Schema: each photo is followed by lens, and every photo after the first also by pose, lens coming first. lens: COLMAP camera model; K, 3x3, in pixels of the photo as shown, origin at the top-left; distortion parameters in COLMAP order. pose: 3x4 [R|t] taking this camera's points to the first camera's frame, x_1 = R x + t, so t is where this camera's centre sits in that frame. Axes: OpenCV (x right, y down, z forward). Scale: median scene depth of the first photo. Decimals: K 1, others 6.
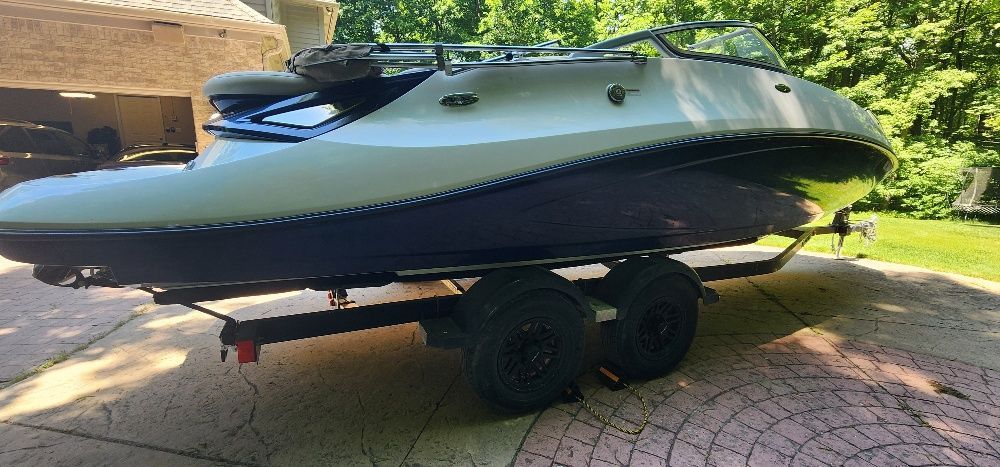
lens RADIAL K [[413.4, 0, 503.2], [0, 413.4, 239.3], [0, 0, 1]] dist [-0.000708, 0.000713]
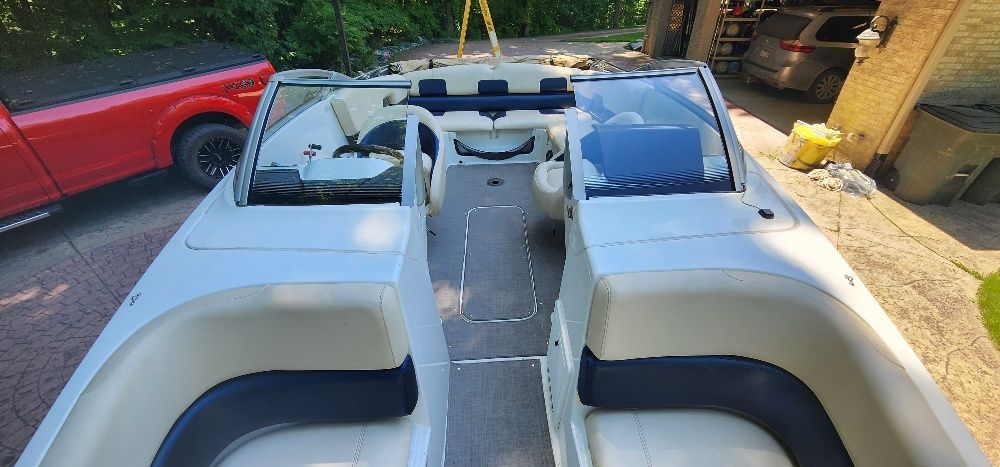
lens RADIAL K [[413.4, 0, 503.2], [0, 413.4, 239.3], [0, 0, 1]] dist [-0.000708, 0.000713]
pose [[-0.410931, 0.495978, -0.764946, 0.495065], [-0.201840, 0.768745, 0.606870, -0.339975], [0.889042, 0.403778, -0.215793, 0.698871]]
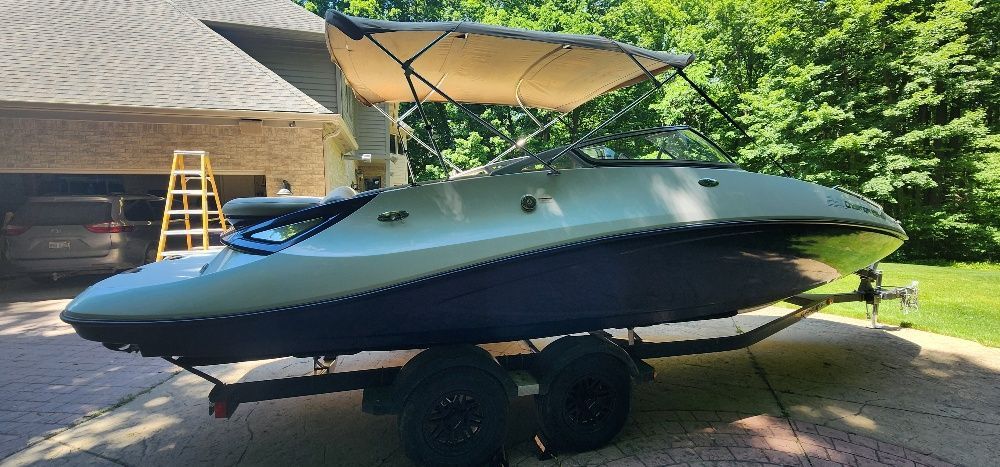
lens RADIAL K [[413.4, 0, 503.2], [0, 413.4, 239.3], [0, 0, 1]] dist [-0.000708, 0.000713]
pose [[0.987627, -0.004072, -0.156770, 0.126048], [-0.013033, 0.994074, -0.107926, -0.037141], [0.156280, 0.108633, 0.981721, -0.061661]]
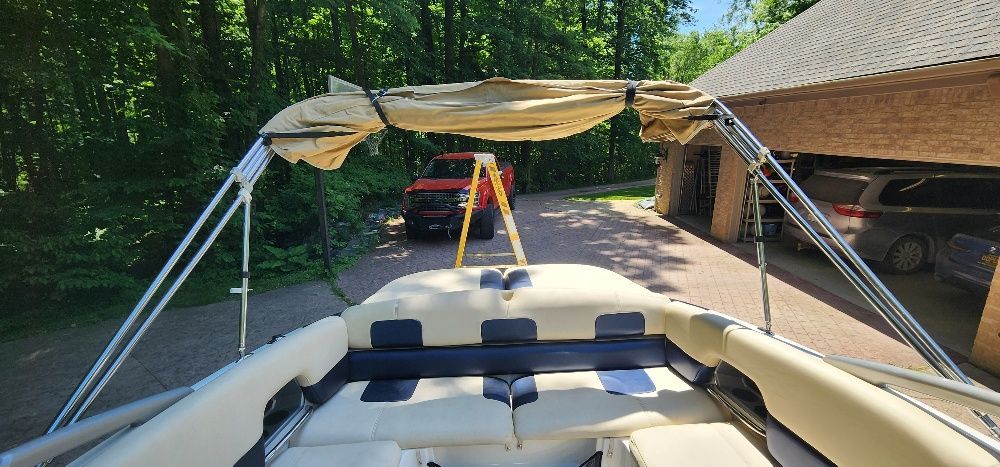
lens RADIAL K [[413.4, 0, 503.2], [0, 413.4, 239.3], [0, 0, 1]] dist [-0.000708, 0.000713]
pose [[-0.406885, 0.225114, -0.885307, 0.173602], [-0.188440, 0.927629, 0.322481, -0.310407], [0.893832, 0.298040, -0.335018, 0.533807]]
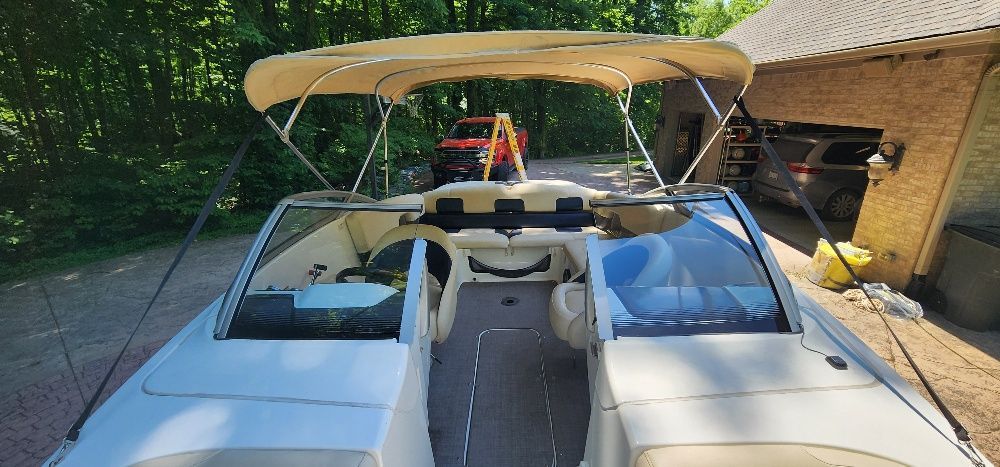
lens RADIAL K [[413.4, 0, 503.2], [0, 413.4, 239.3], [0, 0, 1]] dist [-0.000708, 0.000713]
pose [[-0.448040, 0.276457, -0.850195, 0.462937], [-0.195518, 0.897666, 0.394928, -0.336085], [0.872372, 0.343173, -0.348138, 0.686255]]
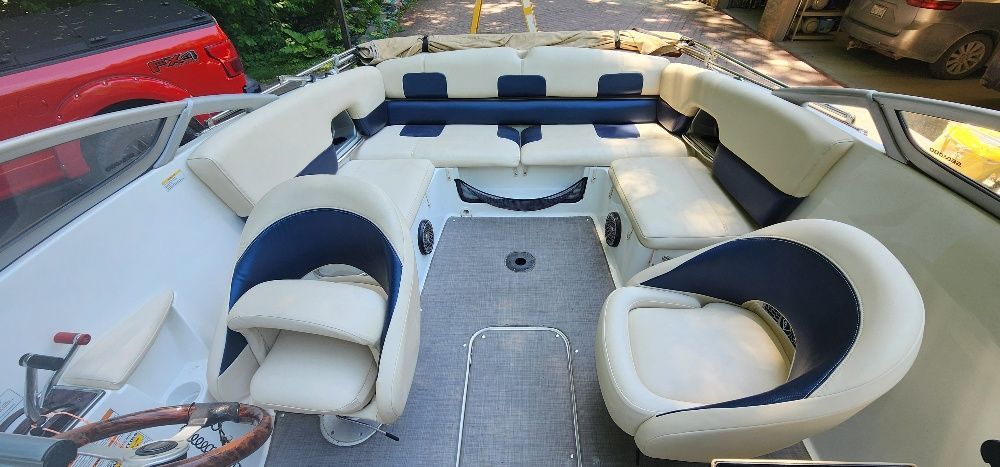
lens RADIAL K [[413.4, 0, 503.2], [0, 413.4, 239.3], [0, 0, 1]] dist [-0.000708, 0.000713]
pose [[-0.466097, 0.562247, -0.683105, 0.247147], [-0.192159, 0.689337, 0.698491, -0.300993], [0.863614, 0.456829, -0.213257, 0.583440]]
